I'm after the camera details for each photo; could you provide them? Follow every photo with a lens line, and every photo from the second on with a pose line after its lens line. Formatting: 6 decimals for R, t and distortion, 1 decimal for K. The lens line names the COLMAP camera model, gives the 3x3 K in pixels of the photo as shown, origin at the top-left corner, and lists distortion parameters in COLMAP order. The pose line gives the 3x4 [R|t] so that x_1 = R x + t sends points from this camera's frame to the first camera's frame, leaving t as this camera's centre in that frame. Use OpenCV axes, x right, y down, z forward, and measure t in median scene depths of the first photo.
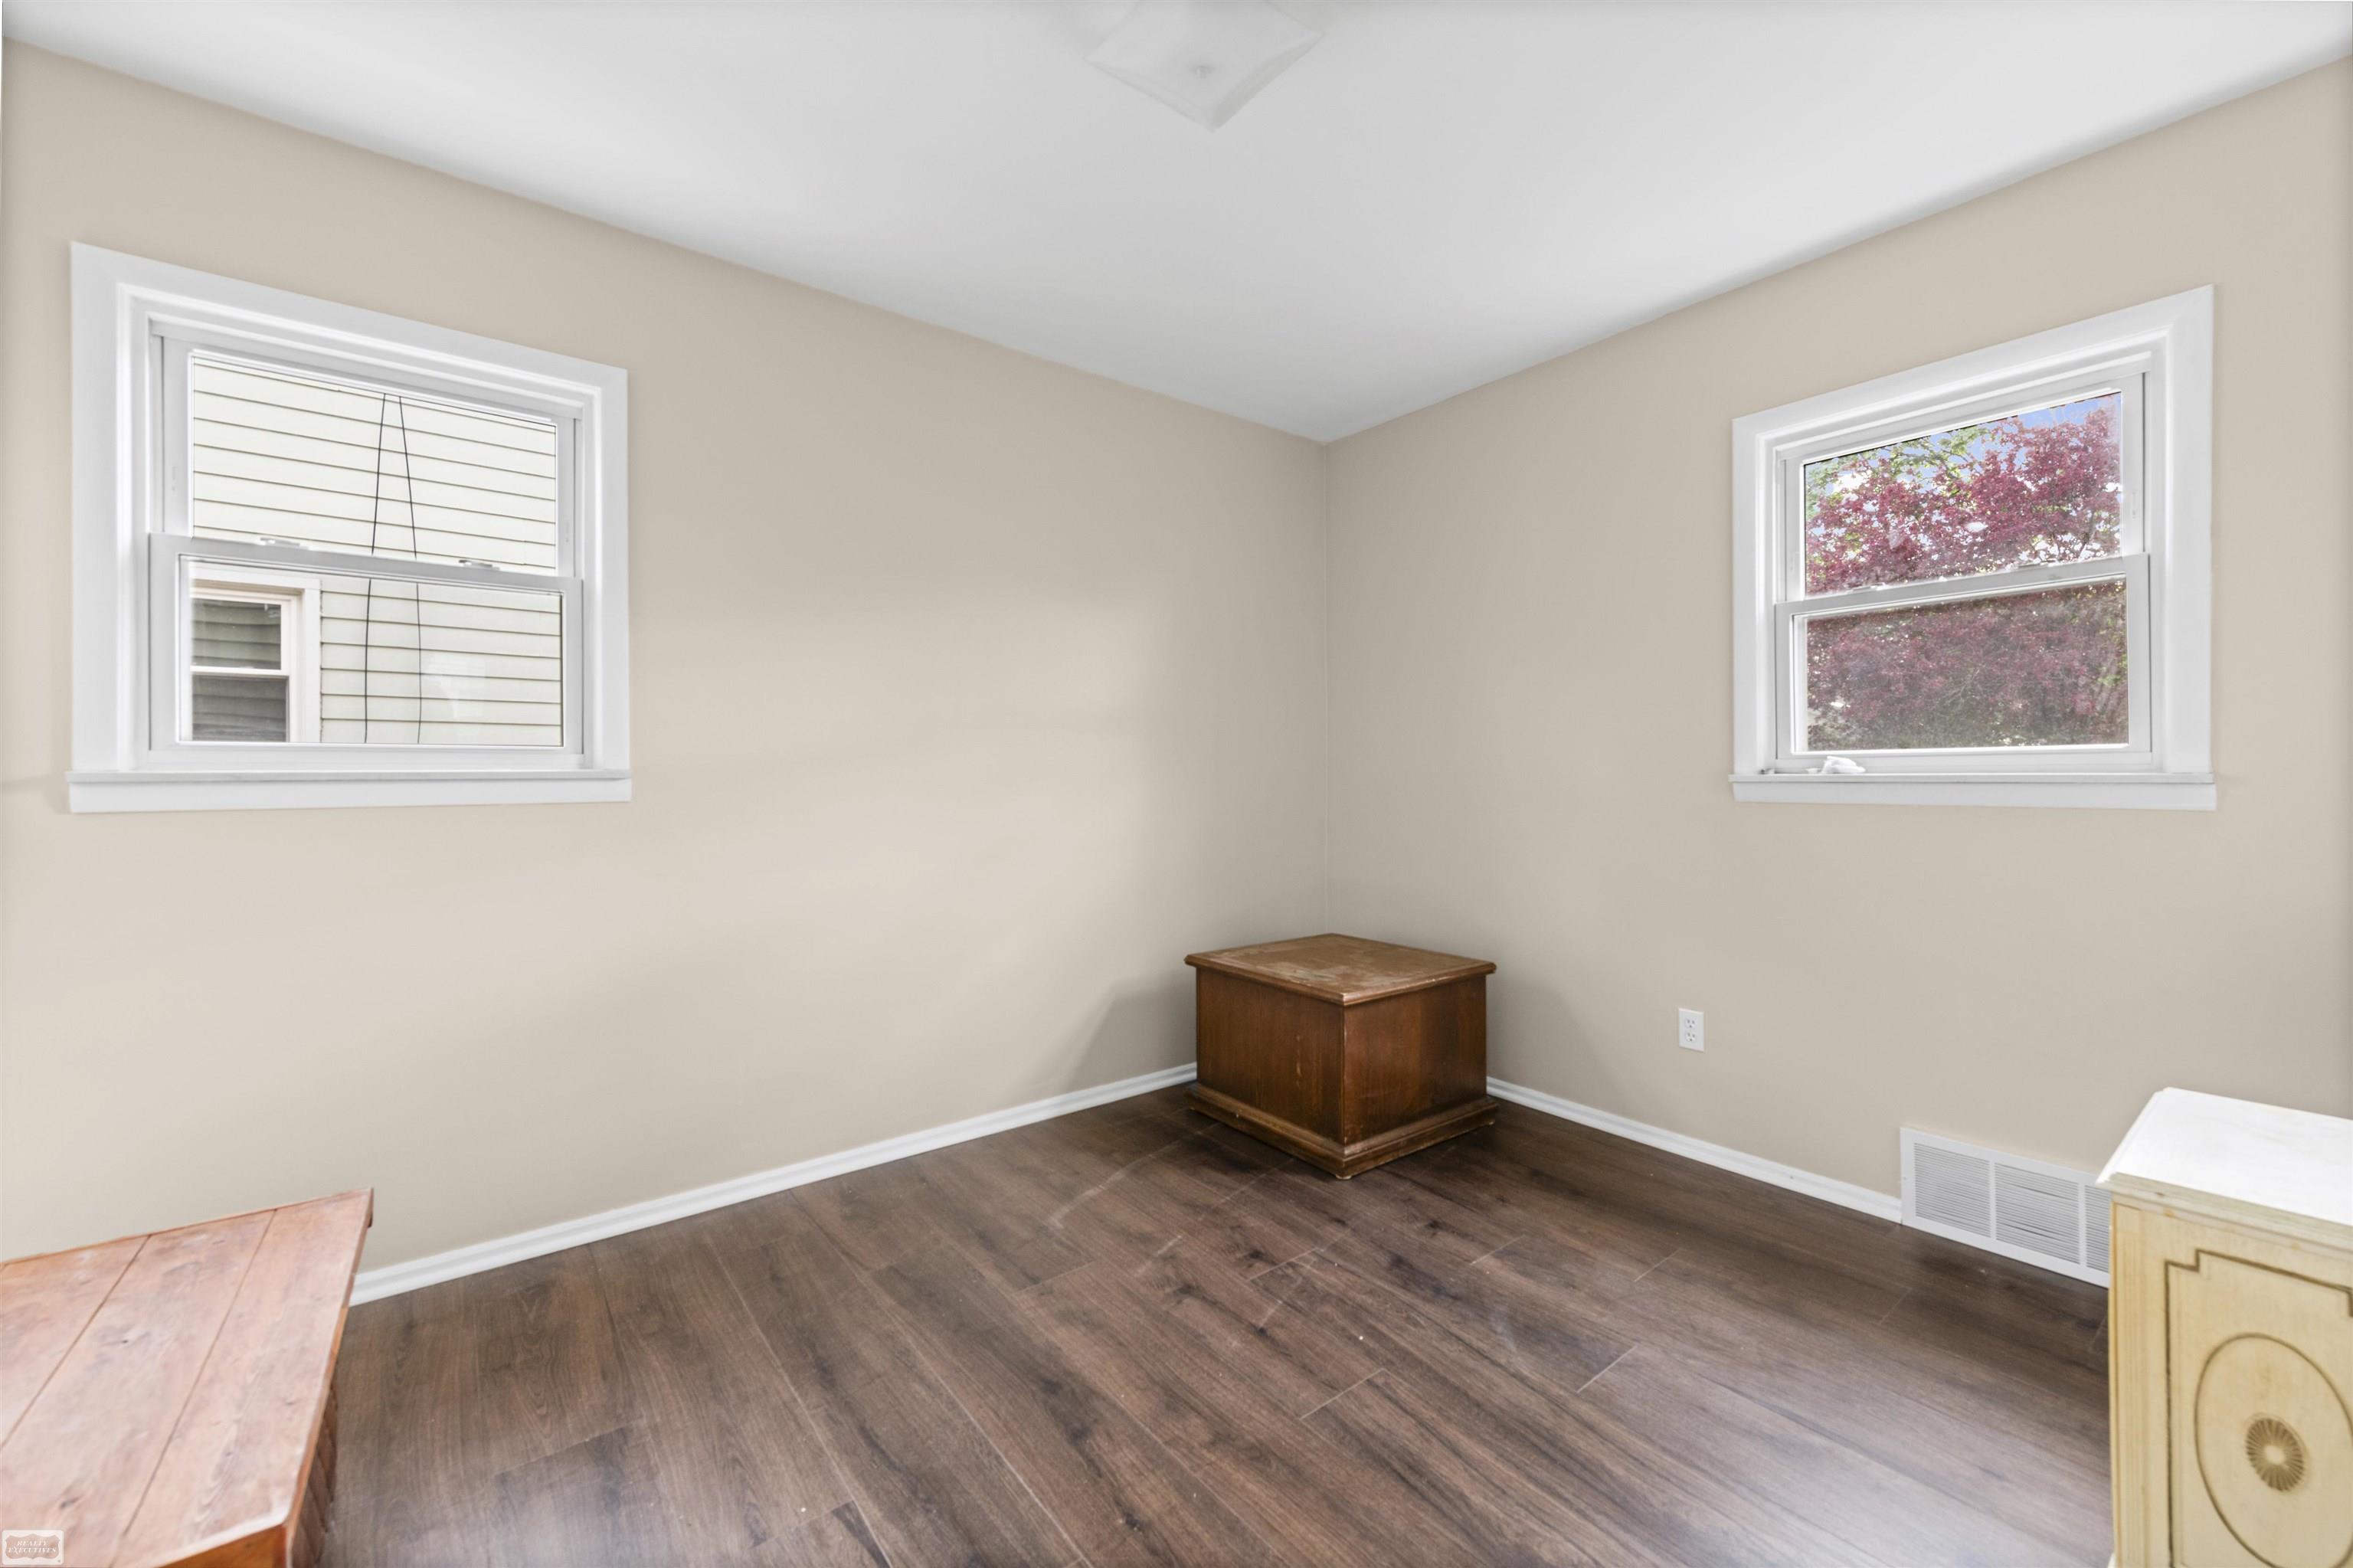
lens RADIAL K [[932.7, 0, 1189.7], [0, 932.7, 778.7], [0, 0, 1]] dist [0.009628, -0.000123]
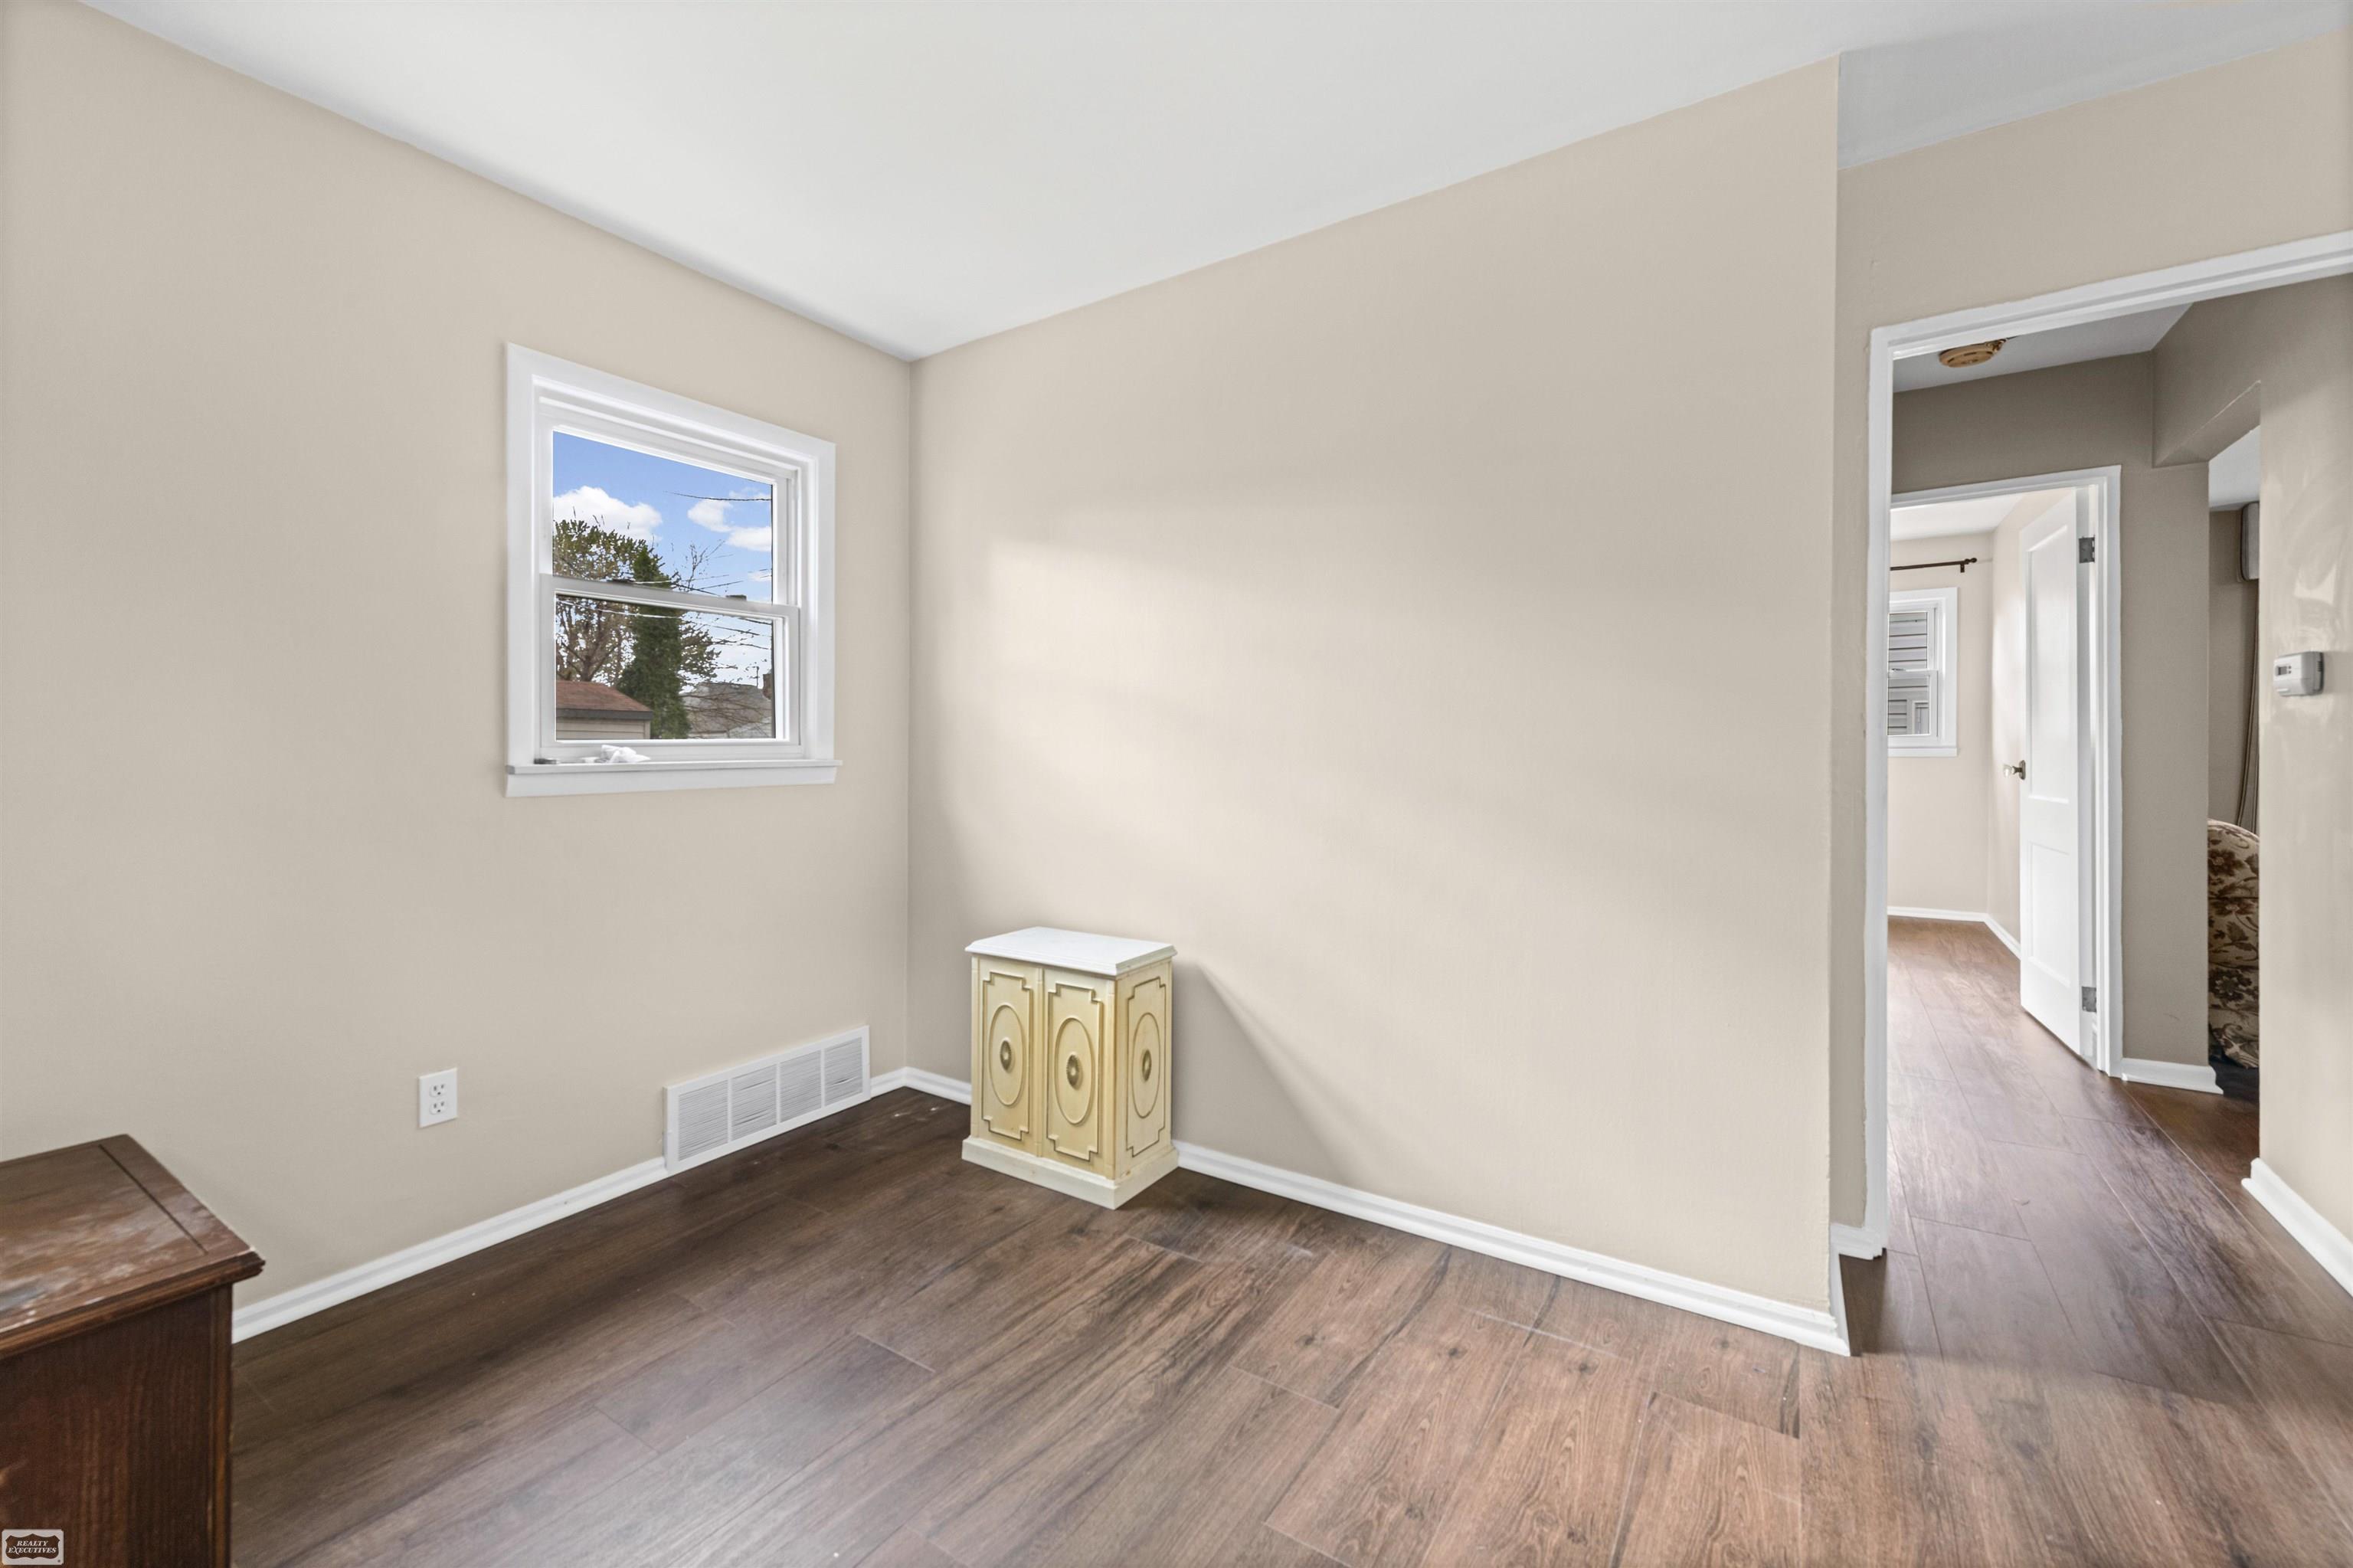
lens RADIAL K [[932.7, 0, 1189.7], [0, 932.7, 778.7], [0, 0, 1]] dist [0.009628, -0.000123]
pose [[-0.322372, -0.019799, 0.946406, -0.470605], [0.014541, 0.999560, 0.025864, -0.005736], [-0.946501, 0.022099, -0.321942, 0.798158]]
